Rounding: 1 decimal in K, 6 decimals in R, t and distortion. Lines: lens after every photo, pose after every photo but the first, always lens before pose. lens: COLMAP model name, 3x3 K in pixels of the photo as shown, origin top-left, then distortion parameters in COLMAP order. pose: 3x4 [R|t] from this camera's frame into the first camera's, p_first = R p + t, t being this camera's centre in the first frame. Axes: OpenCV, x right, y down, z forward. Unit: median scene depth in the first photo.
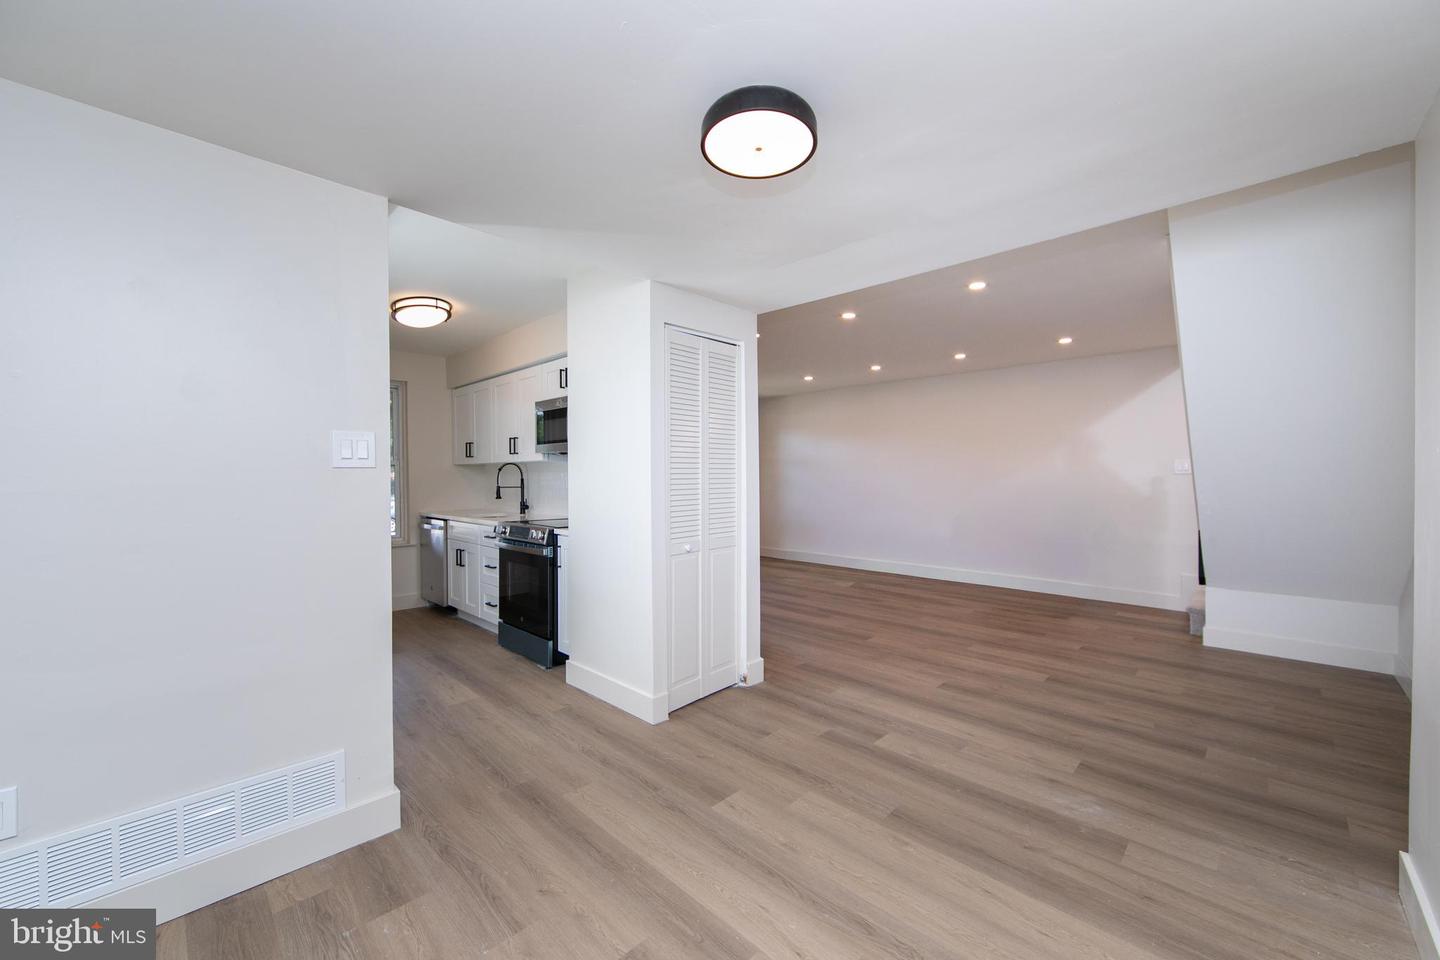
lens RADIAL K [[564.0, 0, 726.9], [0, 564.0, 477.9], [0, 0, 1]] dist [-0.002563, -0.000123]
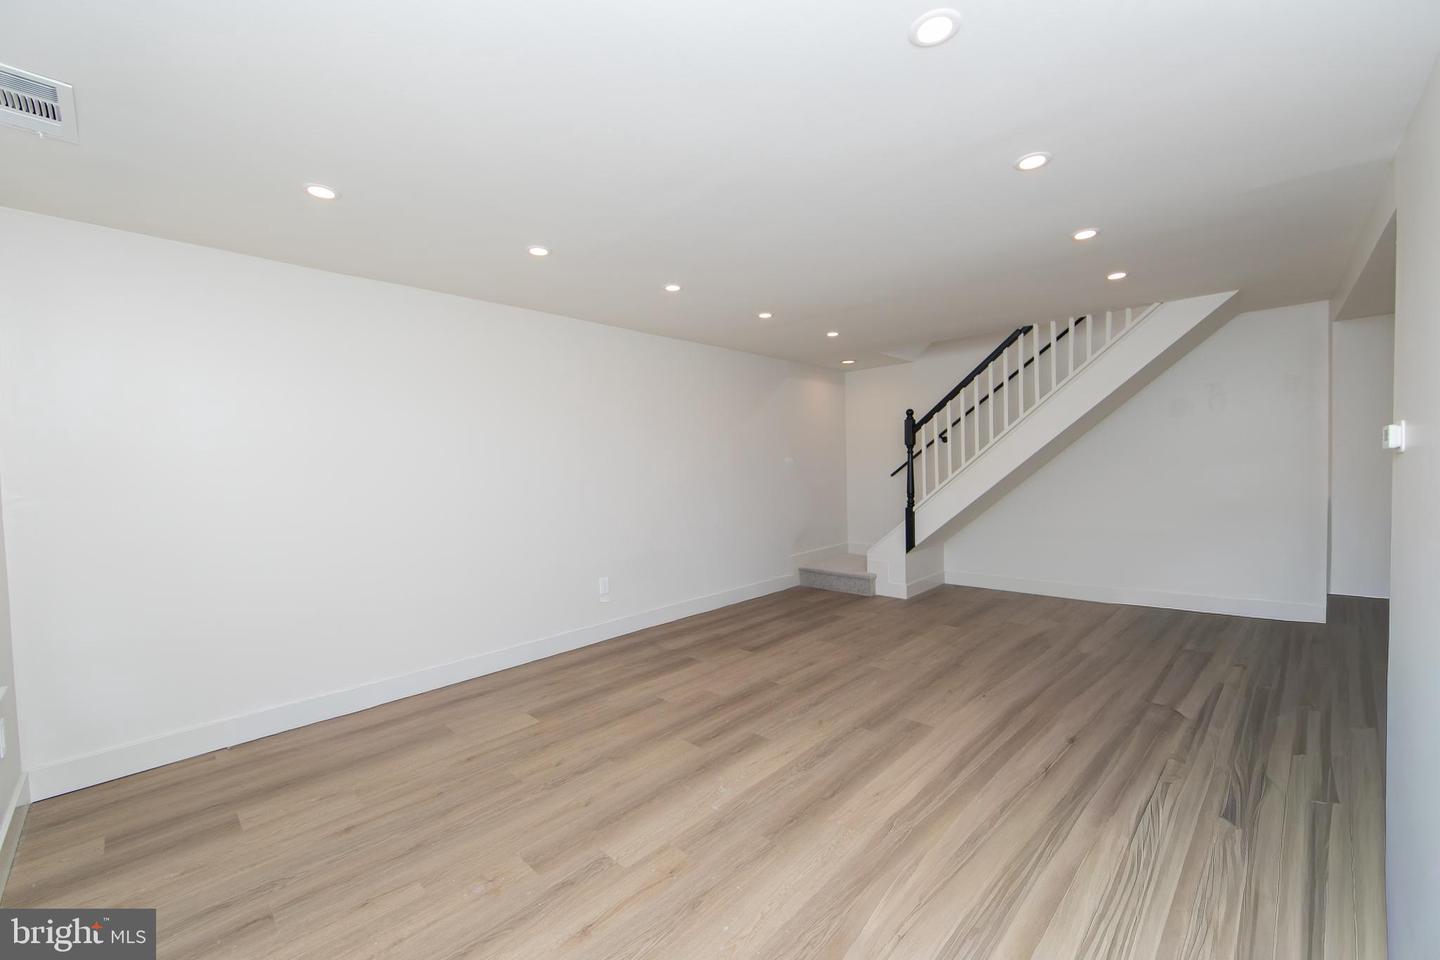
lens RADIAL K [[564.0, 0, 726.9], [0, 564.0, 477.9], [0, 0, 1]] dist [-0.002563, -0.000123]
pose [[-0.003249, -0.027723, 0.999610, -0.518337], [0.028904, 0.999195, 0.027806, -0.040413], [-0.999577, 0.028983, -0.002445, 1.544952]]
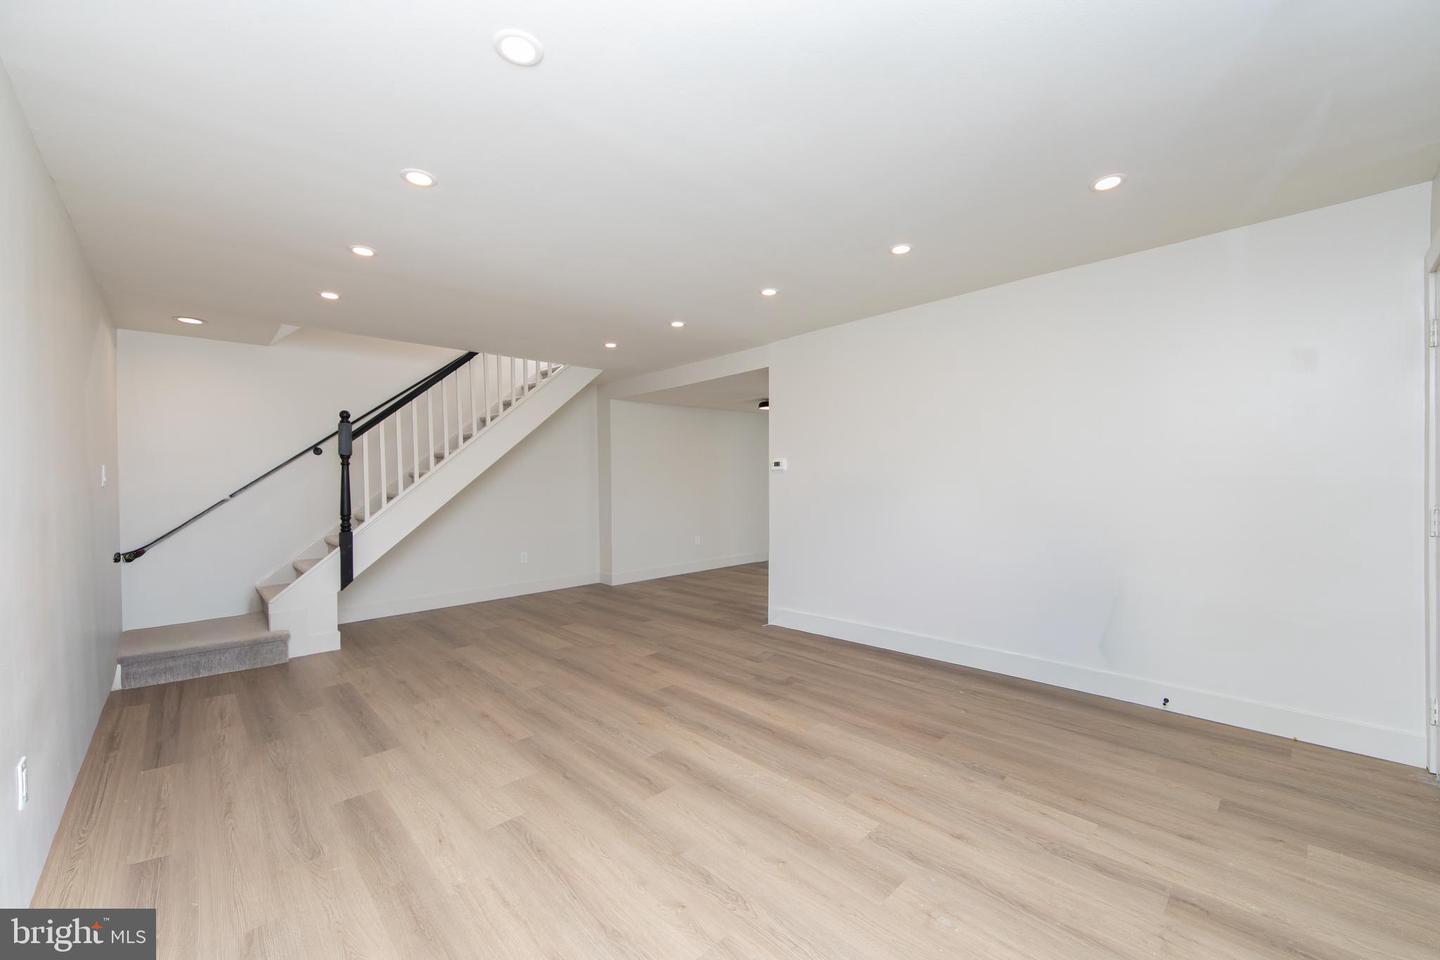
lens RADIAL K [[559.2, 0, 718.2], [0, 559.2, 485.8], [0, 0, 1]] dist [-0.000599, -0.000032]
pose [[-0.997749, 0.003386, 0.066976, 0.075660], [0.004516, 0.999850, 0.016729, -0.023747], [-0.066909, 0.016994, -0.997614, 2.176601]]
